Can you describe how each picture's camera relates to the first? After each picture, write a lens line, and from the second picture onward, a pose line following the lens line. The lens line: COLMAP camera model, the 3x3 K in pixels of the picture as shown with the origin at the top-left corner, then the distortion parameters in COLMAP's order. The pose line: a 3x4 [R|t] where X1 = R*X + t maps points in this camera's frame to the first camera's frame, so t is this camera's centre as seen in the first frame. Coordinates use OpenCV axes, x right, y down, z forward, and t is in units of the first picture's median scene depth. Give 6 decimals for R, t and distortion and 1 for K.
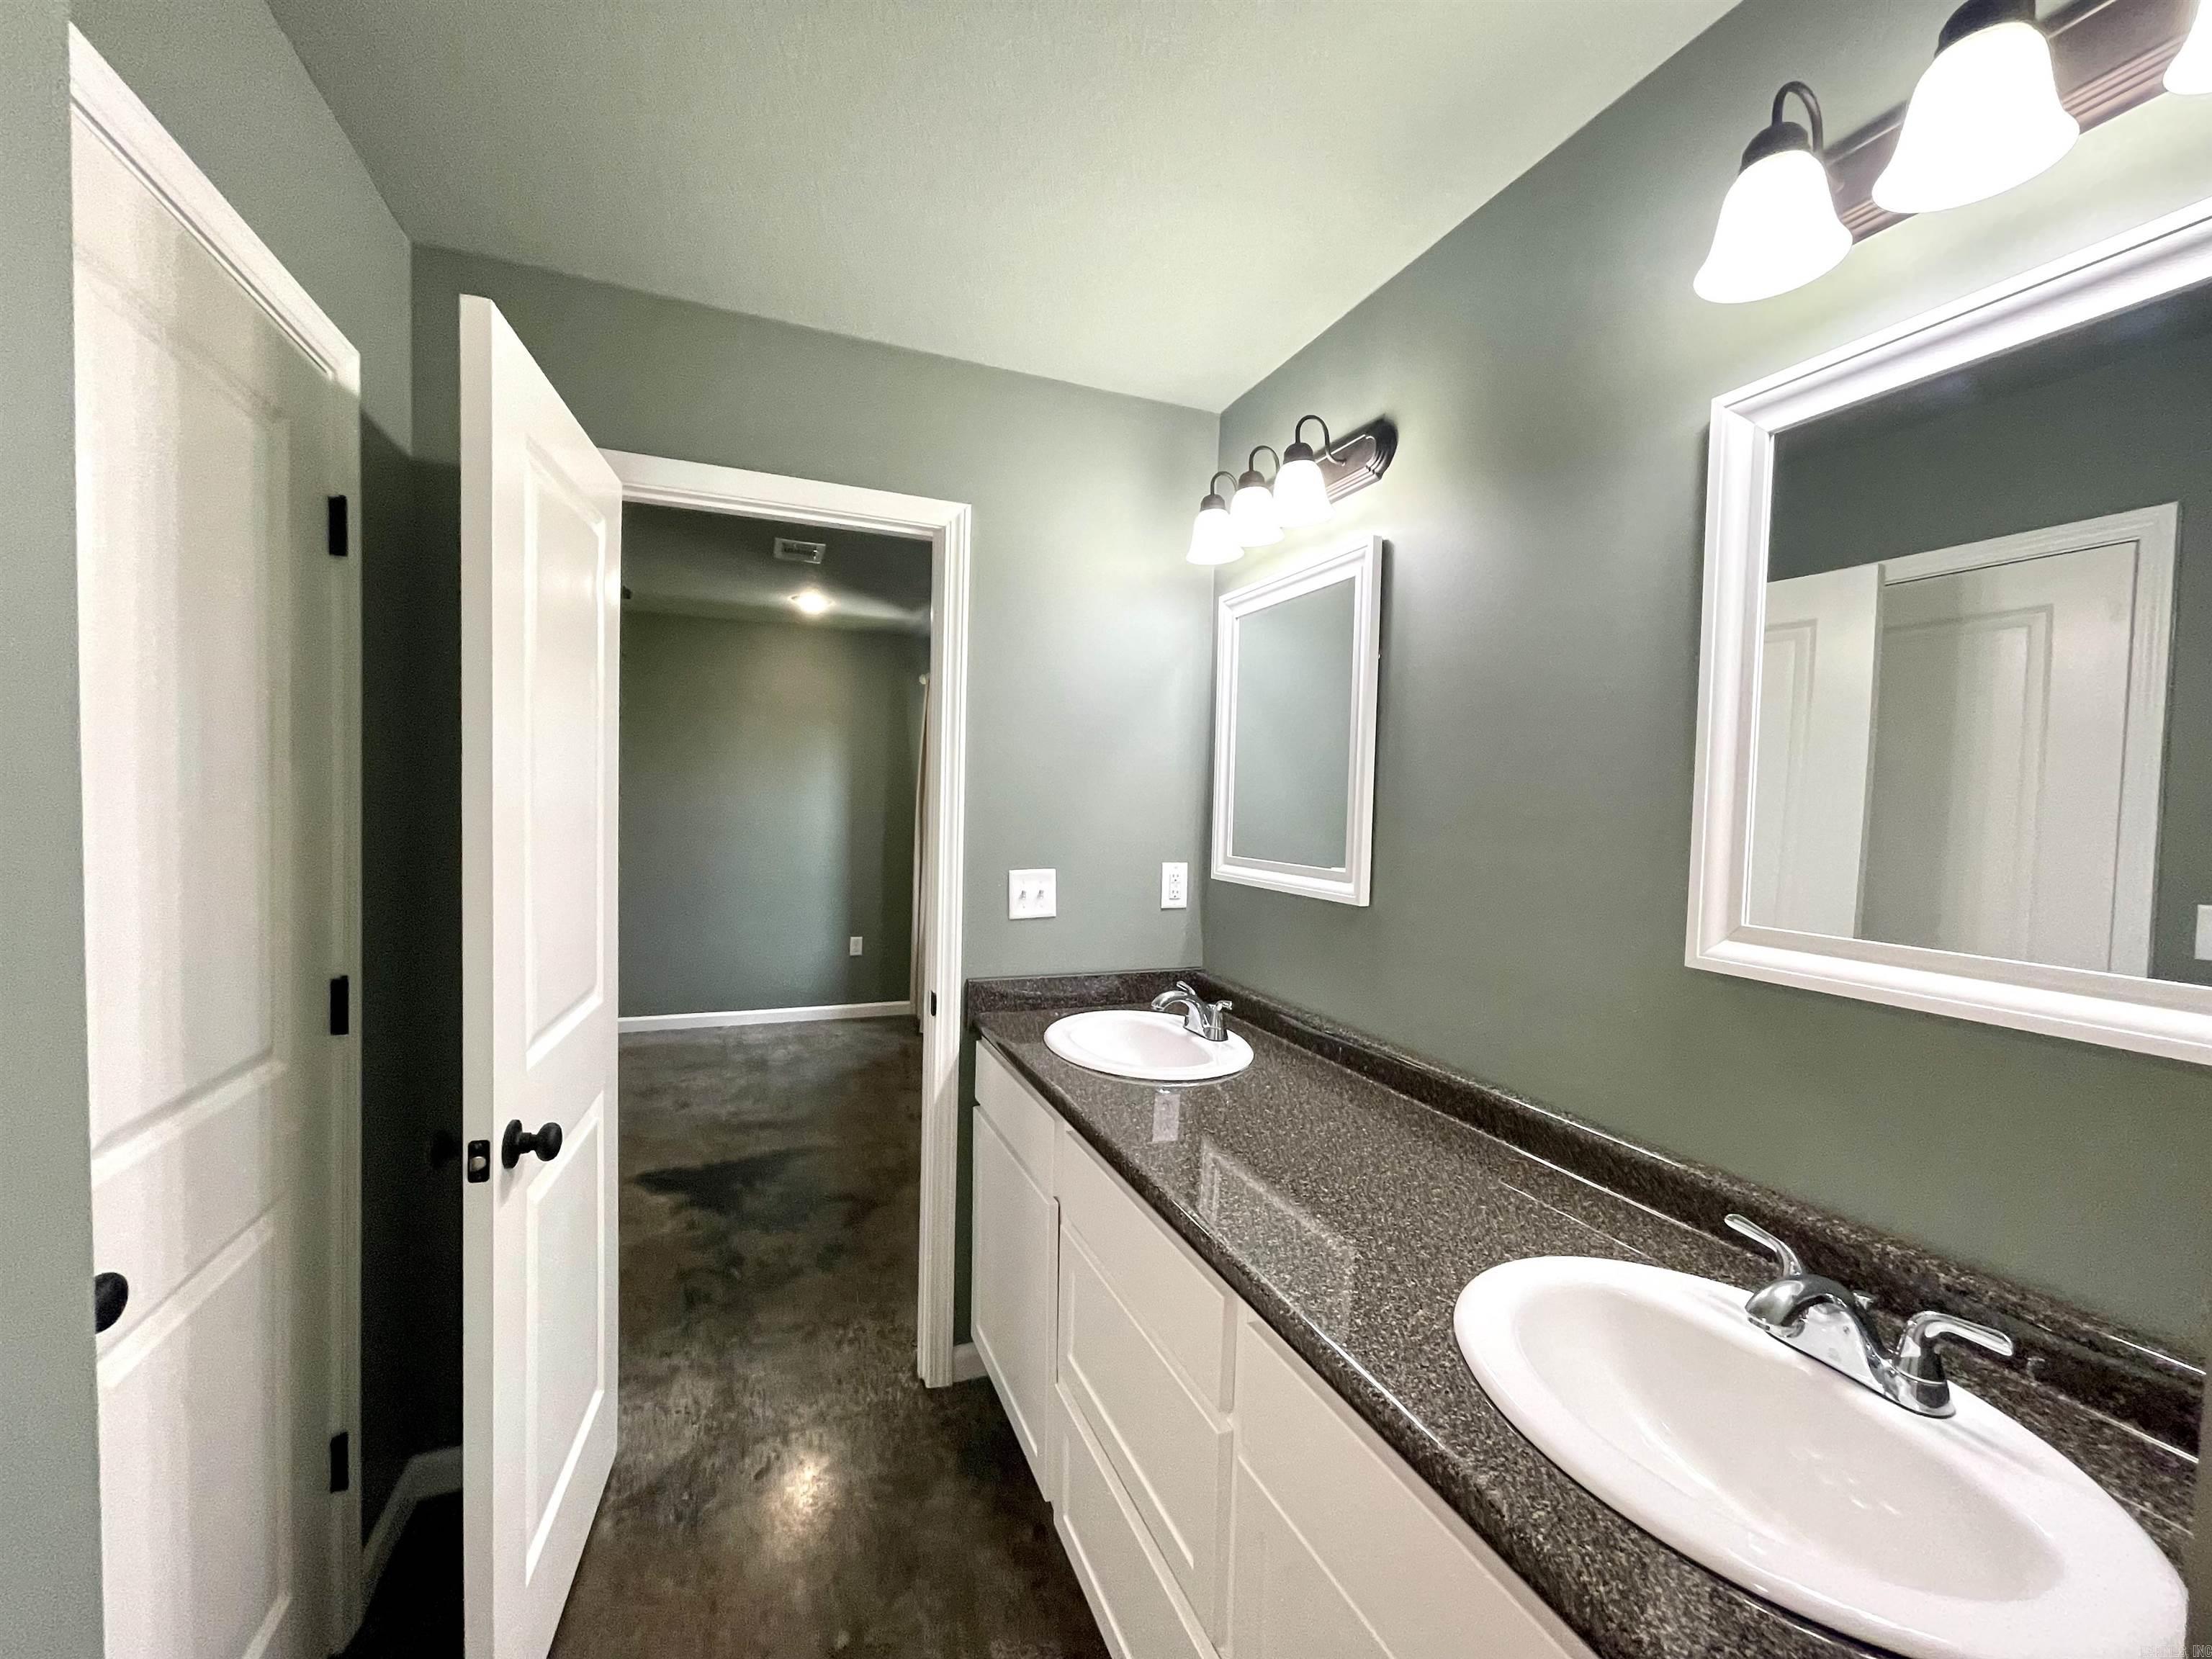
lens RADIAL K [[895.8, 0, 1097.9], [0, 895.8, 835.0], [0, 0, 1]] dist [-0.009938, 0.007689]
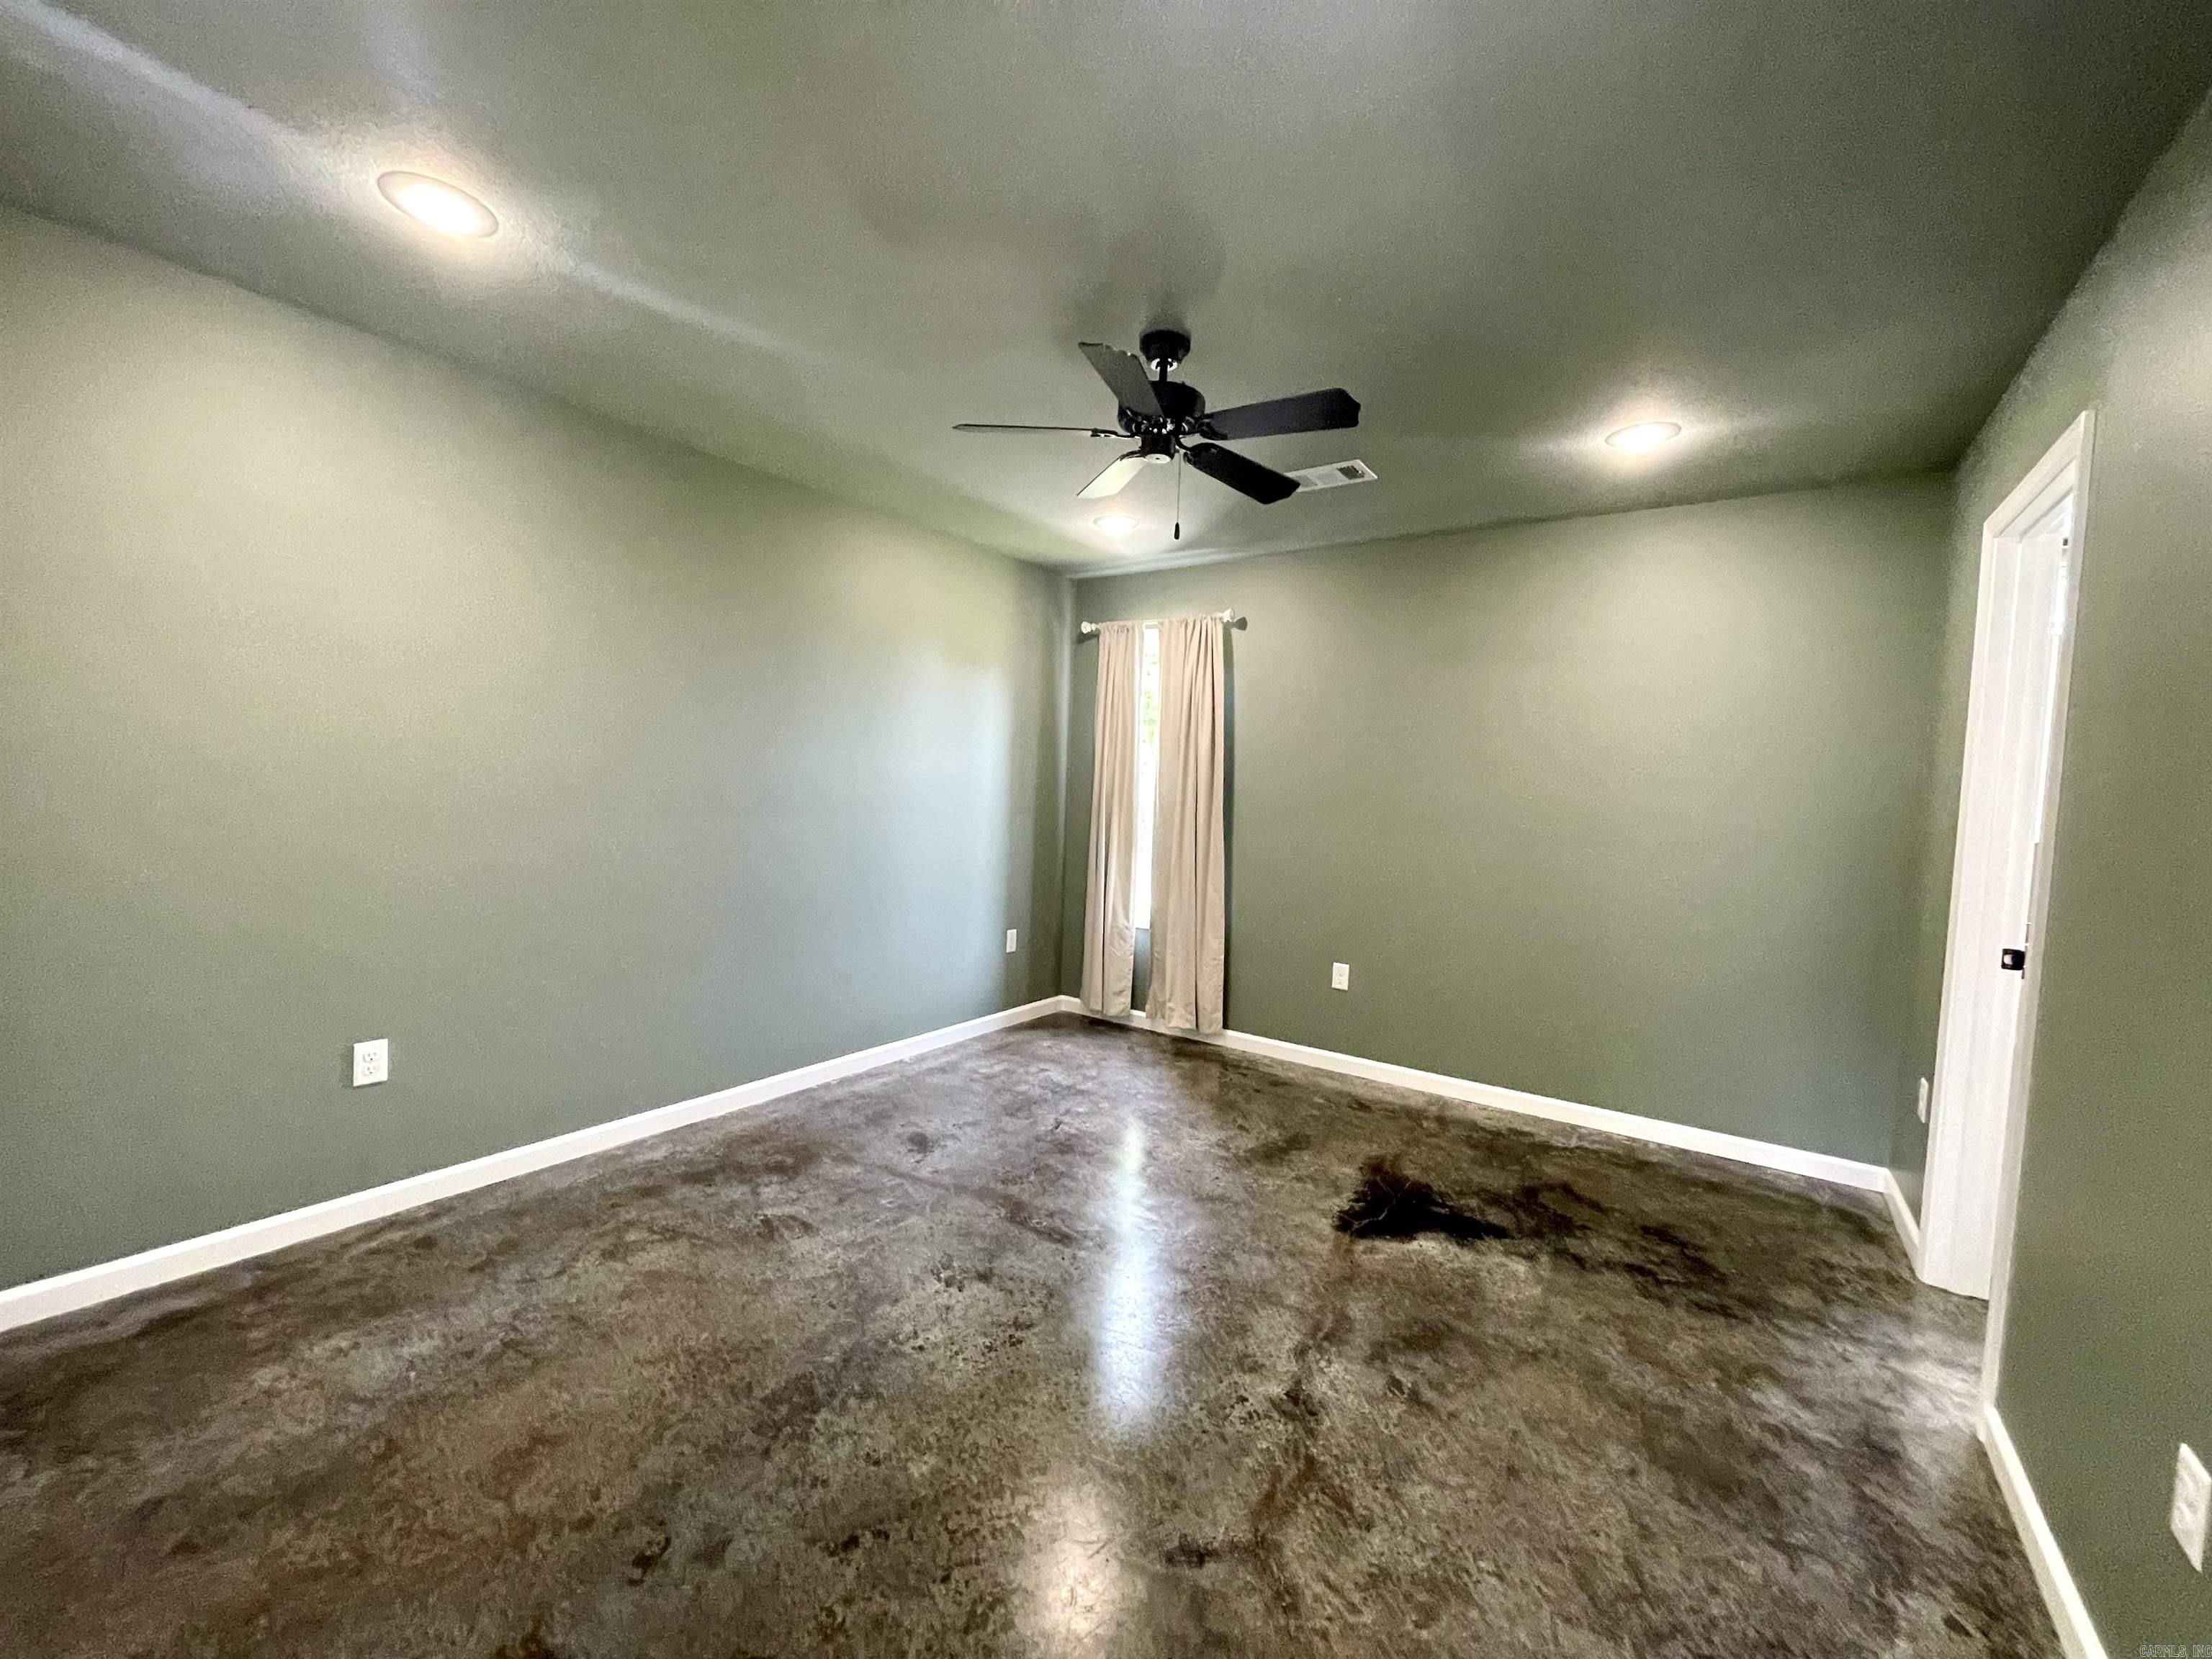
lens RADIAL K [[895.8, 0, 1097.9], [0, 895.8, 835.0], [0, 0, 1]] dist [-0.009938, 0.007689]
pose [[0.839346, -0.024245, 0.543056, -0.921335], [0.005463, 0.999331, 0.036172, -0.006628], [-0.543569, -0.027394, 0.838917, 0.364040]]
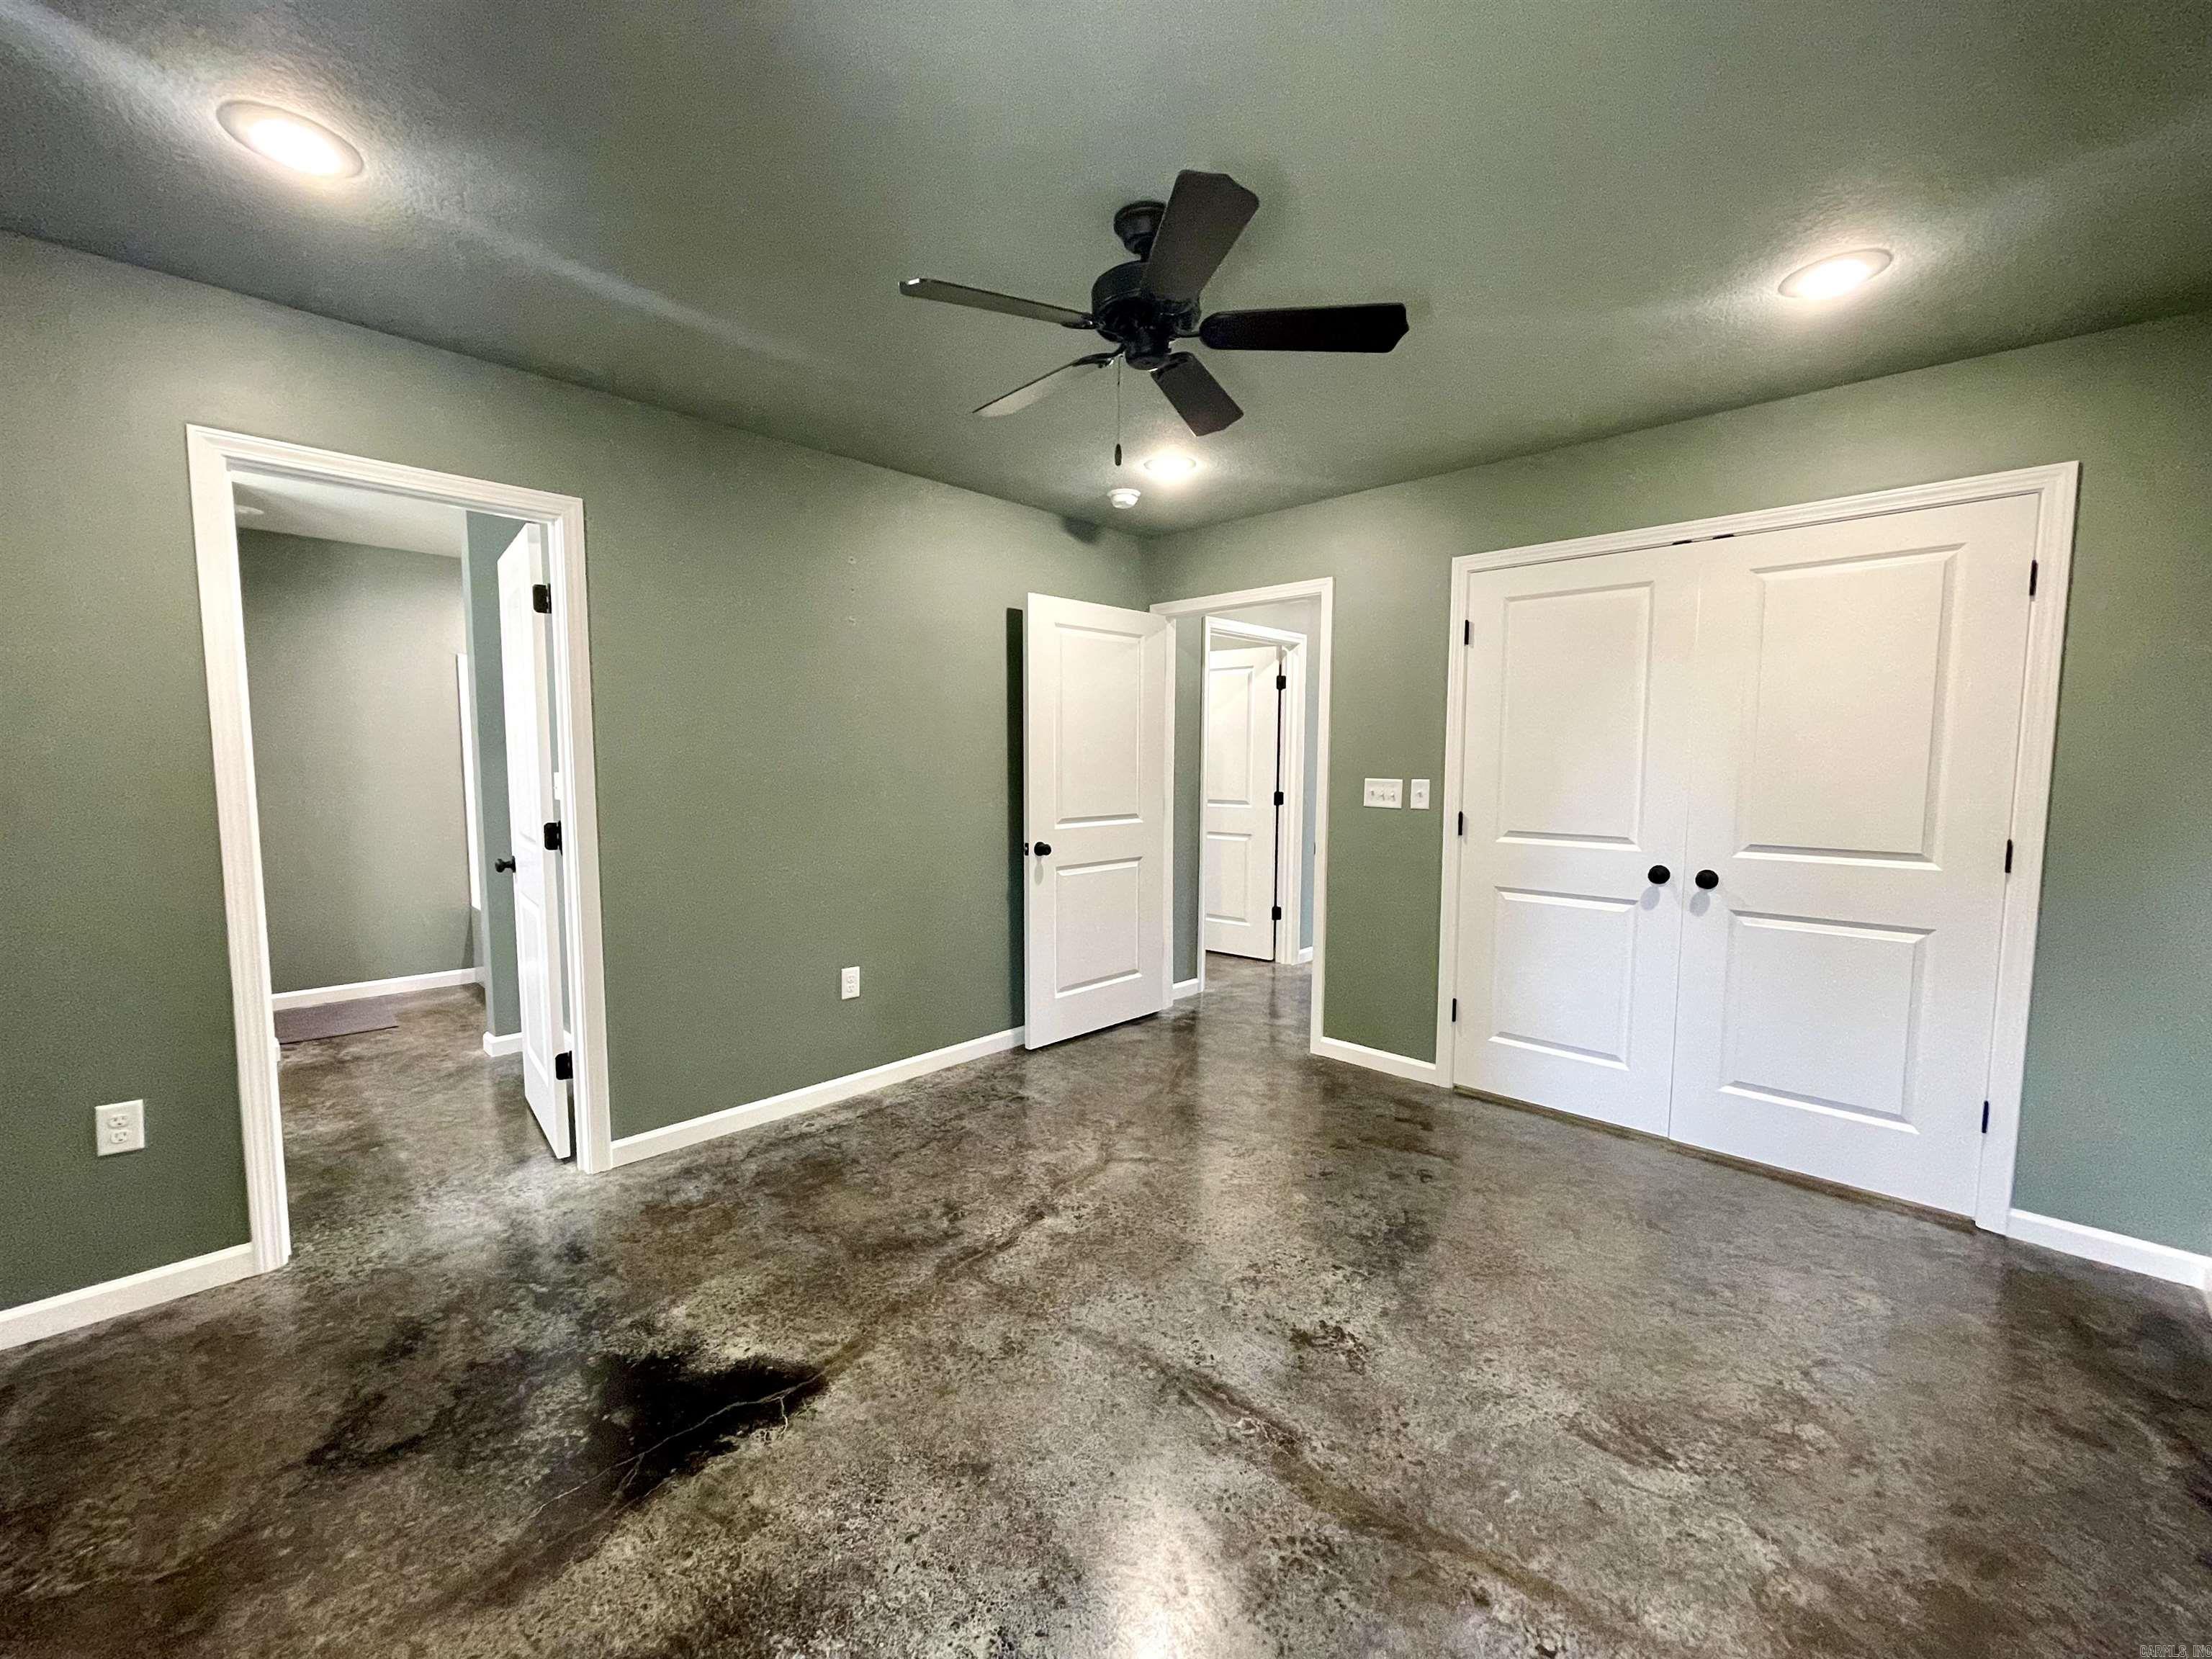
lens RADIAL K [[895.8, 0, 1097.9], [0, 895.8, 835.0], [0, 0, 1]] dist [-0.009938, 0.007689]
pose [[-0.914745, 0.005904, -0.403988, -0.362144], [-0.044496, 0.992339, 0.115255, -0.038166], [0.401574, 0.123405, -0.907474, 1.266614]]
